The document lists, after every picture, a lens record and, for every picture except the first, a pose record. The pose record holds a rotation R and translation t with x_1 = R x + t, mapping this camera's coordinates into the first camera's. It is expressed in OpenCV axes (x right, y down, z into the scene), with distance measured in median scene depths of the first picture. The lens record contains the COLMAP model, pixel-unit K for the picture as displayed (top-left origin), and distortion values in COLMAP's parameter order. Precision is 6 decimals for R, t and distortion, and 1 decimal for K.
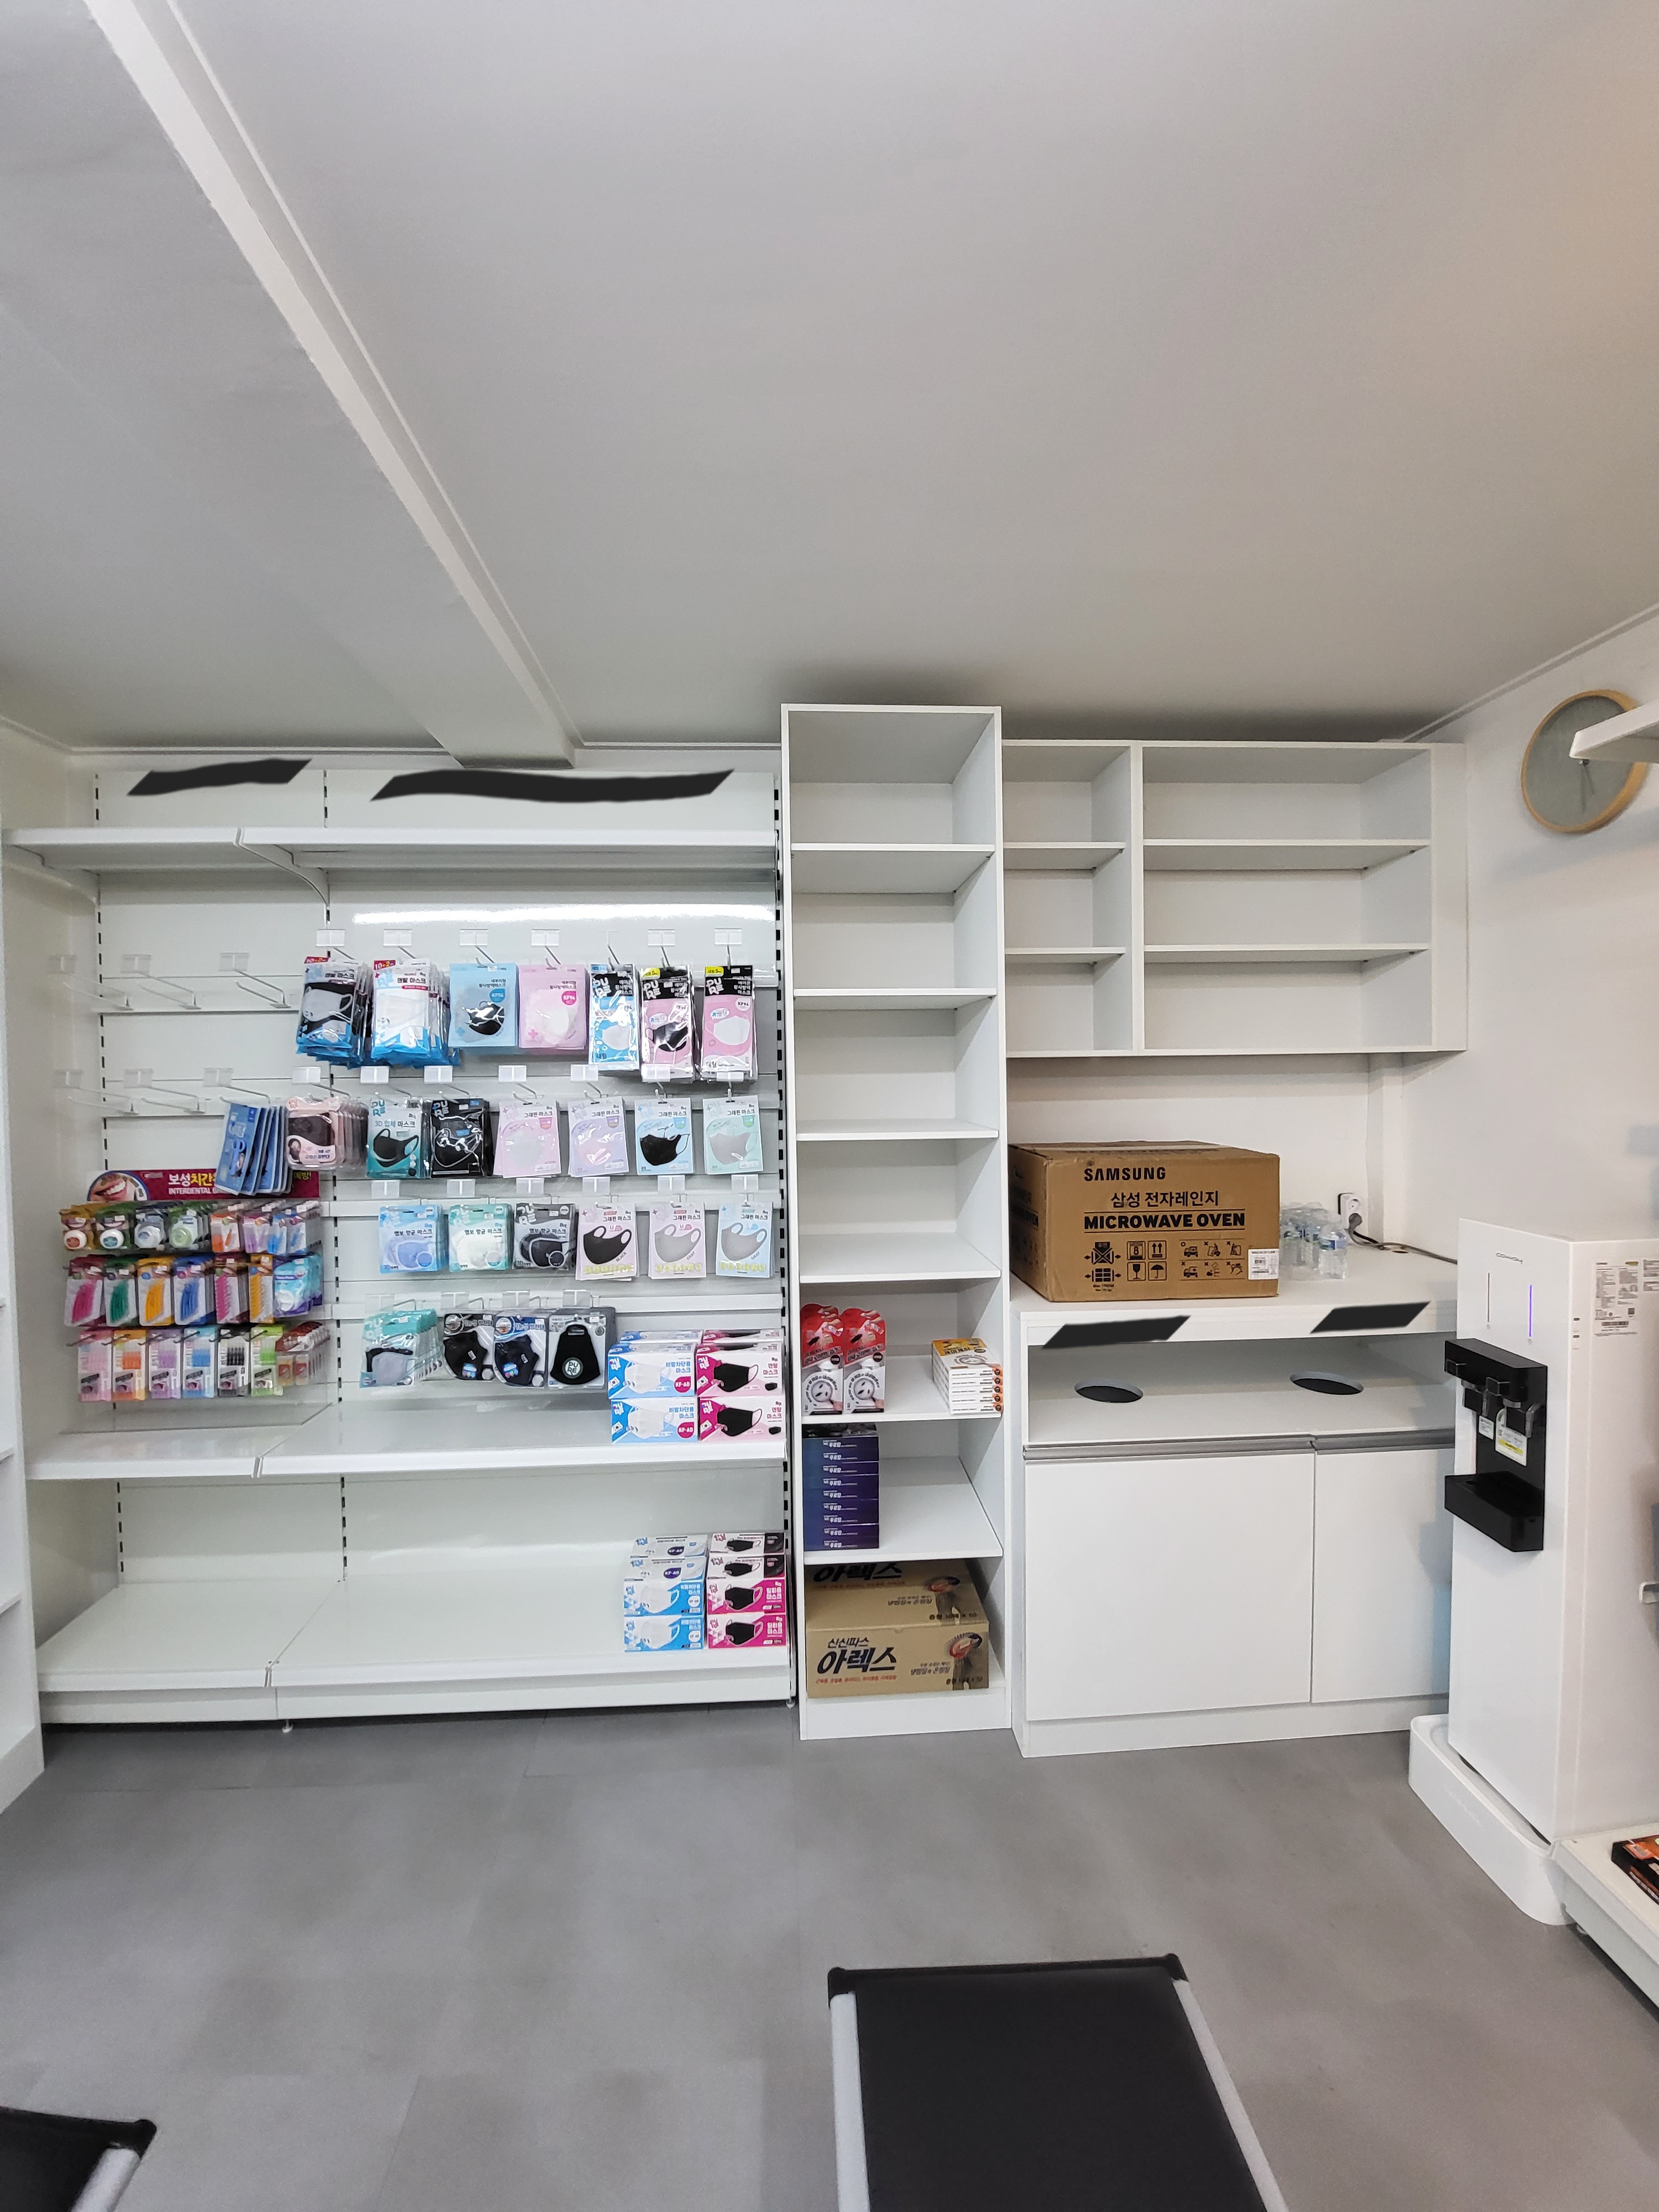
lens RADIAL K [[872.5, 0, 819.0], [0, 872.5, 1089.3], [0, 0, 1]] dist [-0.026280, -0.000030]
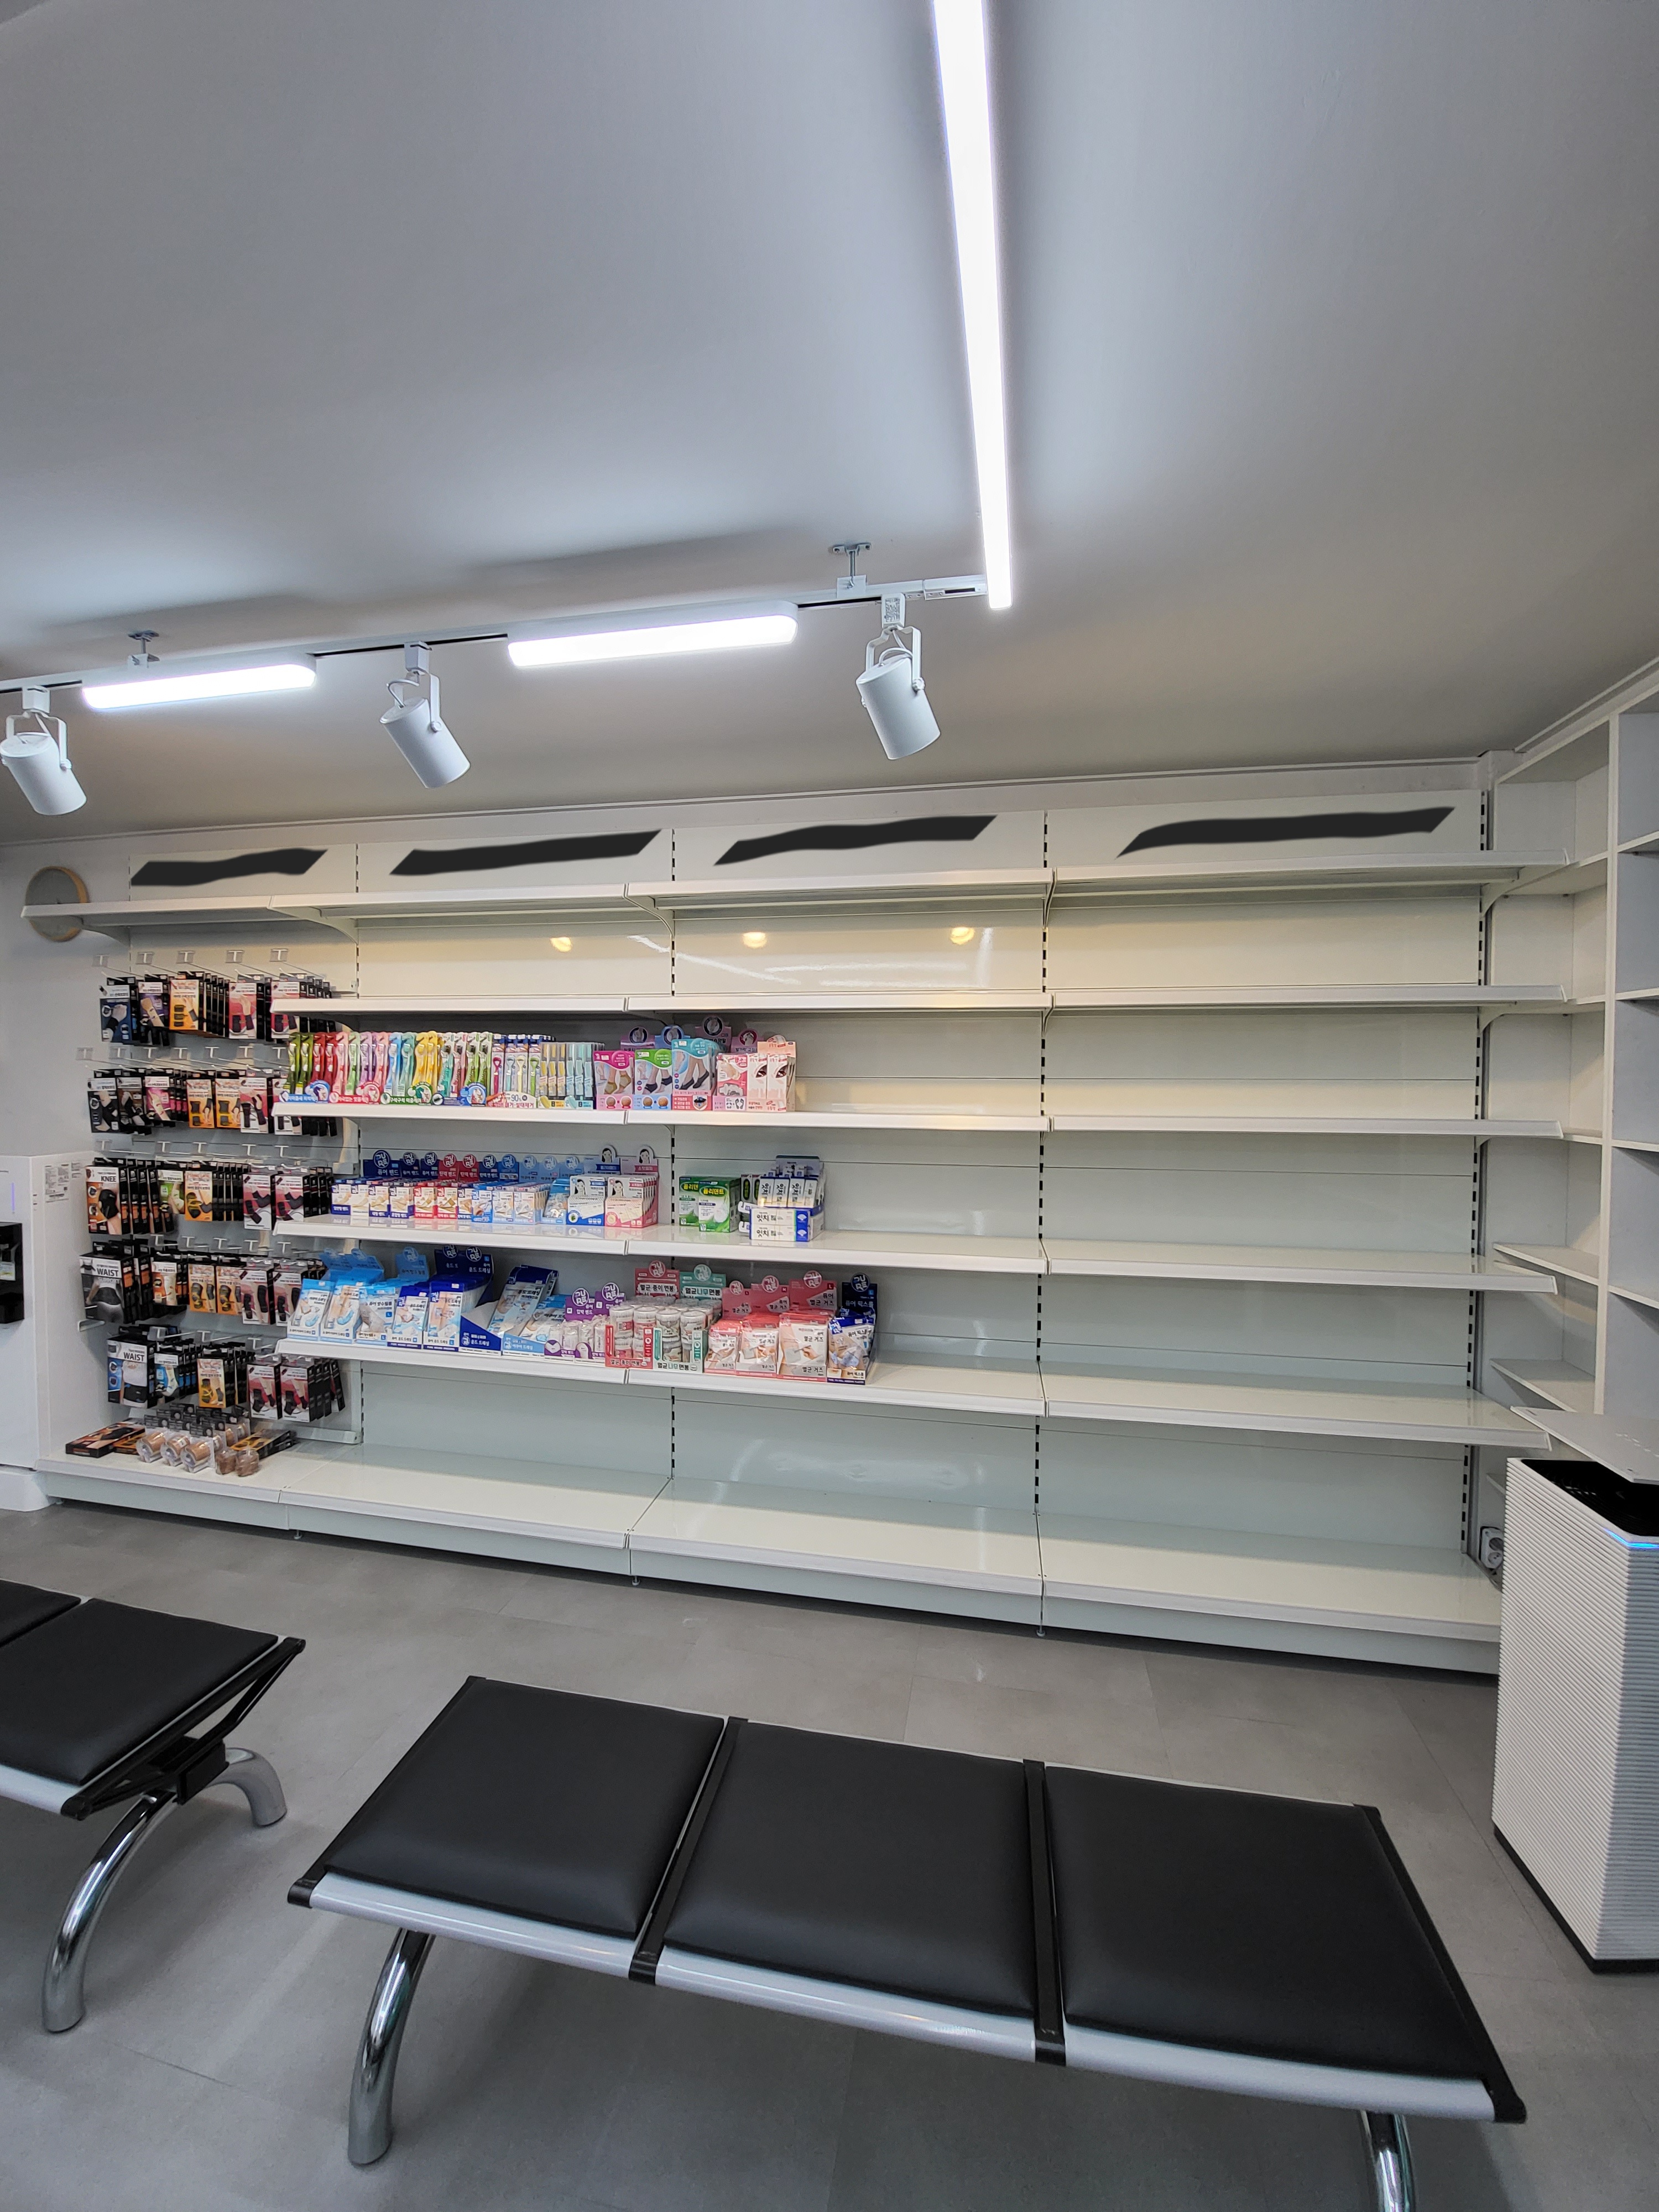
lens RADIAL K [[882.1, 0, 816.7], [0, 882.1, 1100.1], [0, 0, 1]] dist [-0.013901, -0.000233]
pose [[0.249084, -0.012683, 0.968399, -0.444875], [0.011964, 0.999878, 0.010018, 0.033962], [-0.968408, 0.009091, 0.249205, -0.905455]]
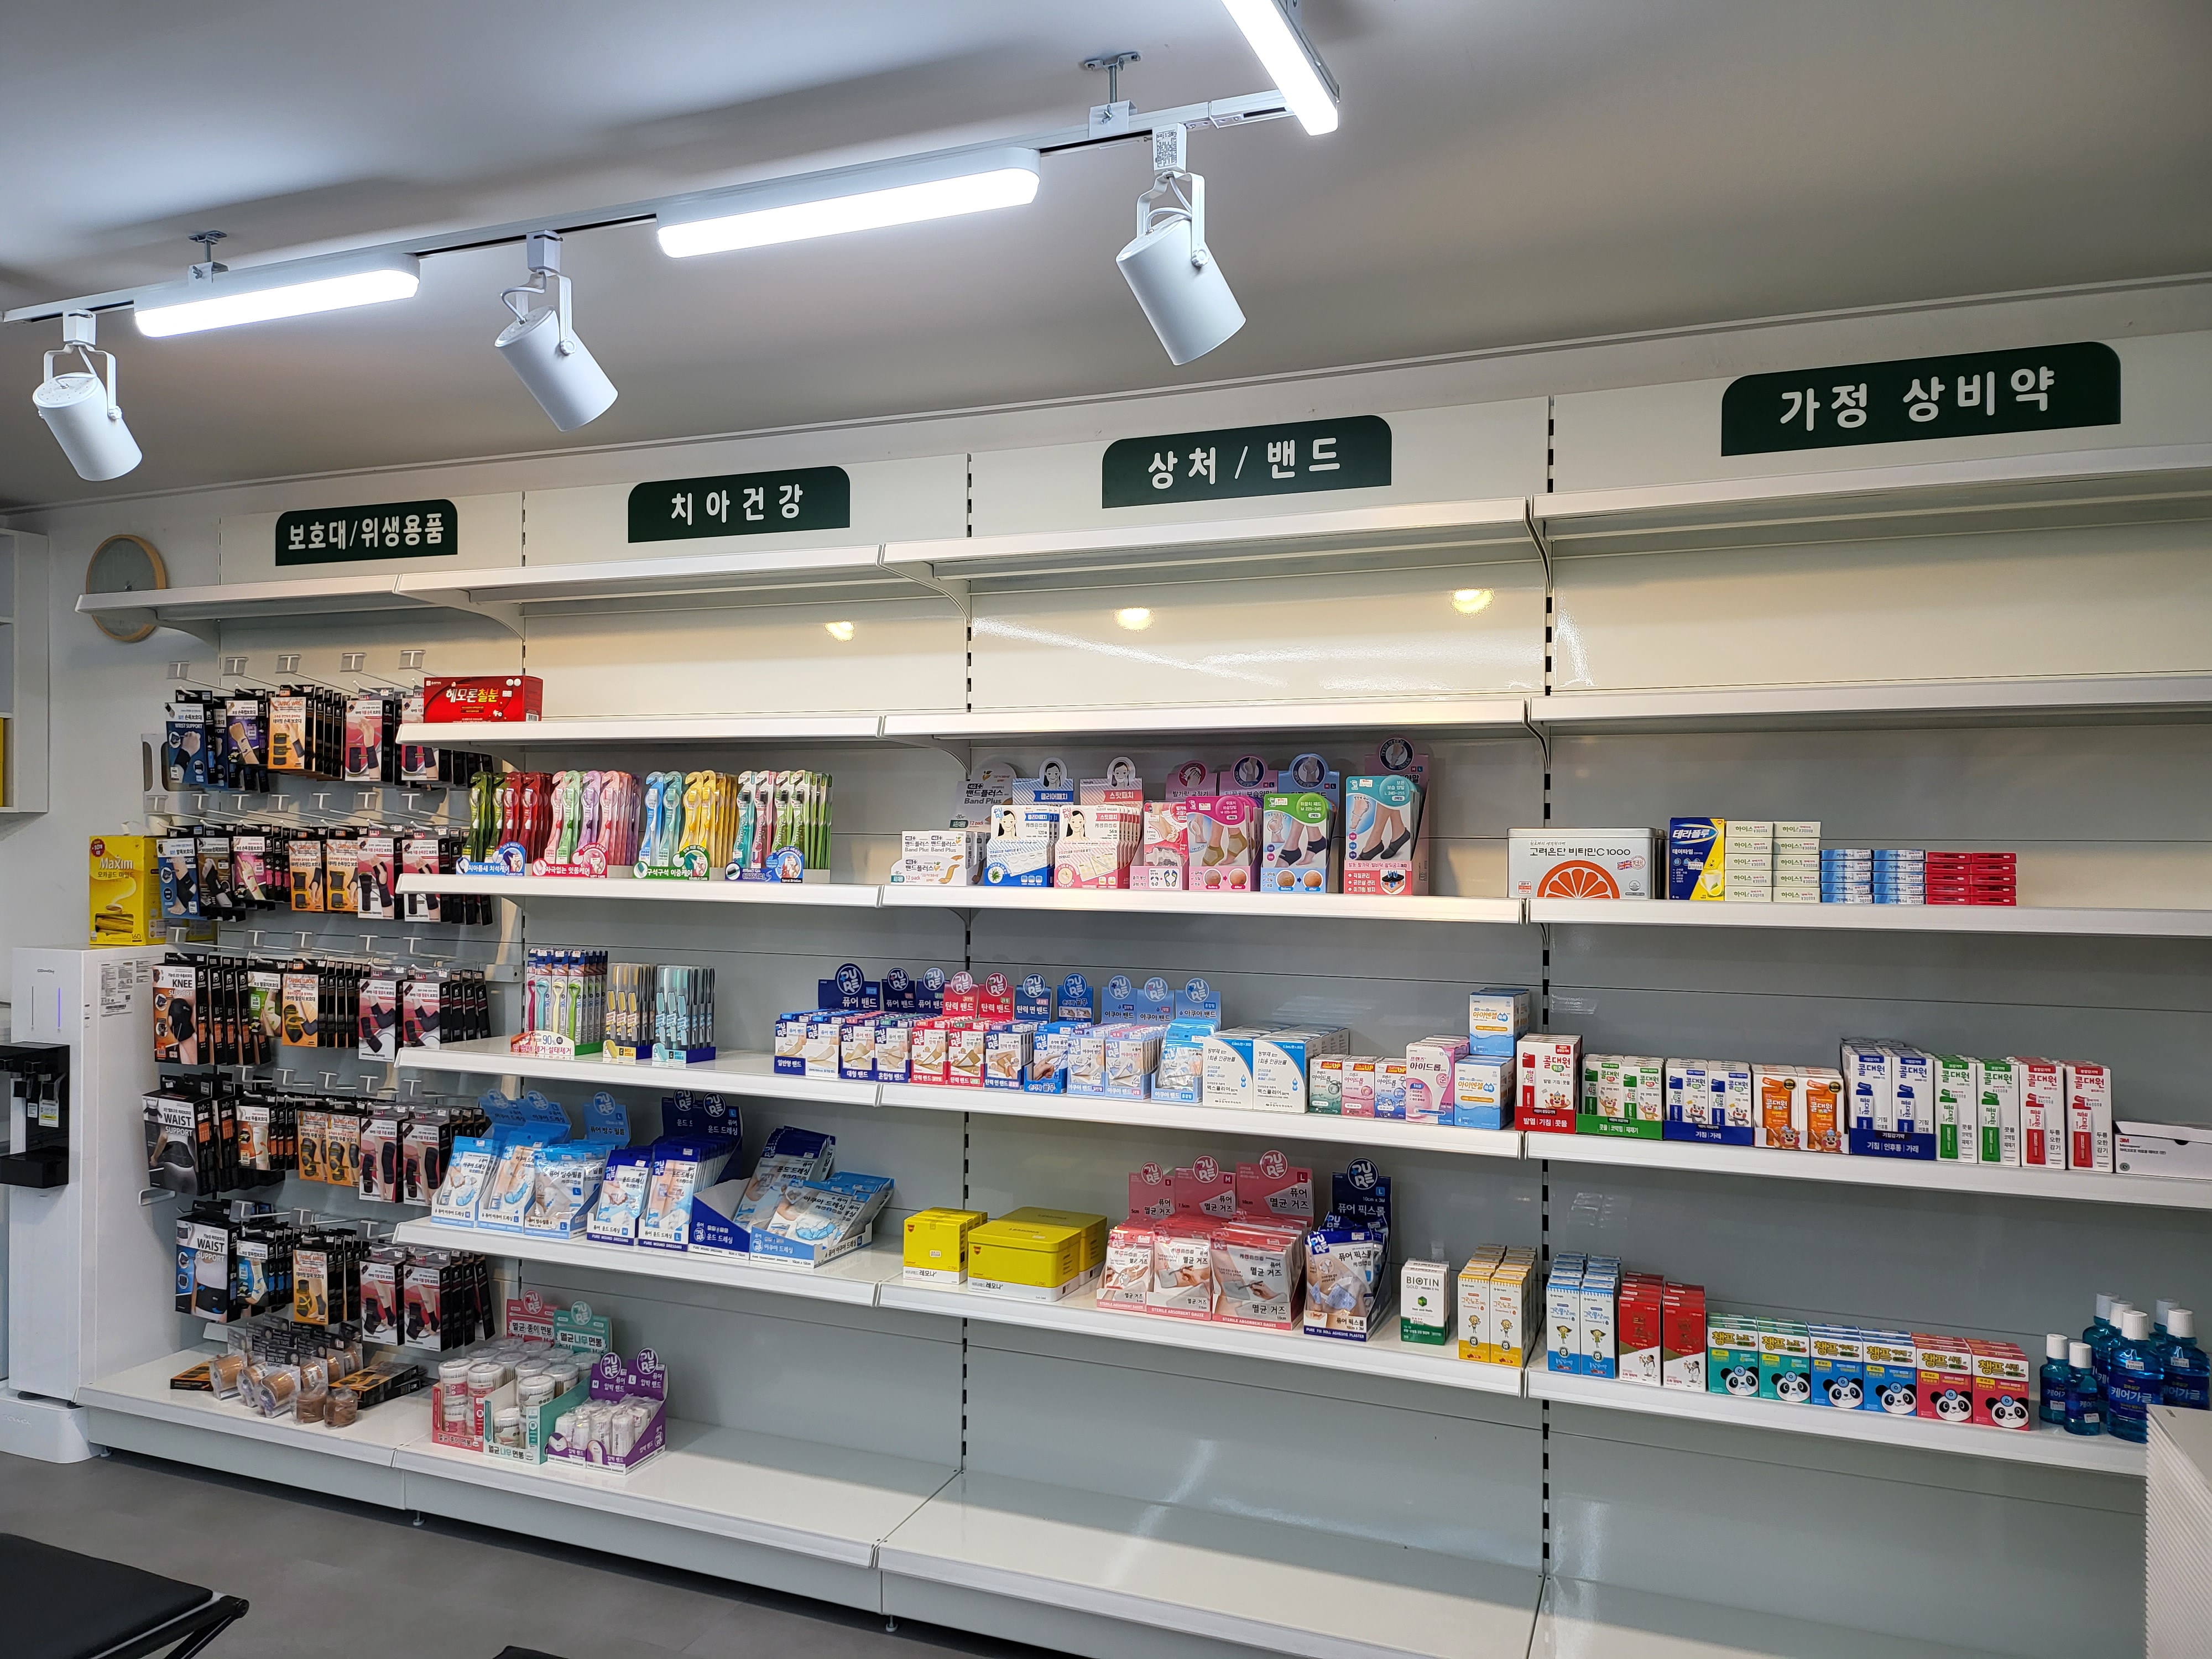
lens RADIAL K [[1558.4, 0, 1106.0], [0, 1558.4, 829.5], [0, 0, 1]] dist [0.055419, -0.052286]
pose [[0.422105, 0.014787, 0.906426, -0.536878], [0.011113, 0.999707, -0.021484, 0.038278], [-0.906479, 0.019142, 0.421817, -1.139087]]
